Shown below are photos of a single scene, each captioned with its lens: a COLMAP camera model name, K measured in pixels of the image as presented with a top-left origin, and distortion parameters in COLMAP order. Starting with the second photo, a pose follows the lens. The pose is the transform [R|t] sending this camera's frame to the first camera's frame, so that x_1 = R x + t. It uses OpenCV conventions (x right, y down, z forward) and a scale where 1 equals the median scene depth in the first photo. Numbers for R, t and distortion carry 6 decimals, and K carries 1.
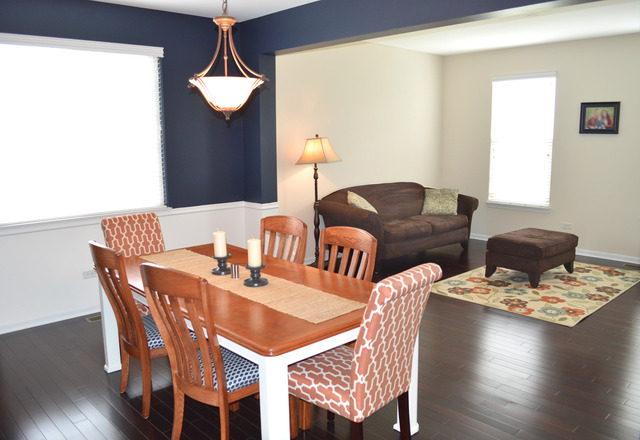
lens RADIAL K [[533.8, 0, 320.0], [0, 533.8, 220.0], [0, 0, 1]] dist [-0.000660, -0.000103]
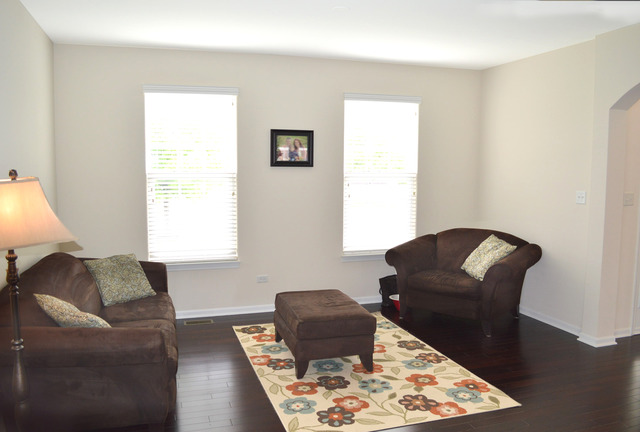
lens RADIAL K [[537.9, 0, 320.0], [0, 537.9, 216.0], [0, 0, 1]] dist [-0.058647, -0.001334]
pose [[0.447081, -0.083253, 0.890611, -0.280404], [0.146631, 0.989012, 0.018844, -0.113291], [-0.882393, 0.122166, 0.454376, 0.706162]]
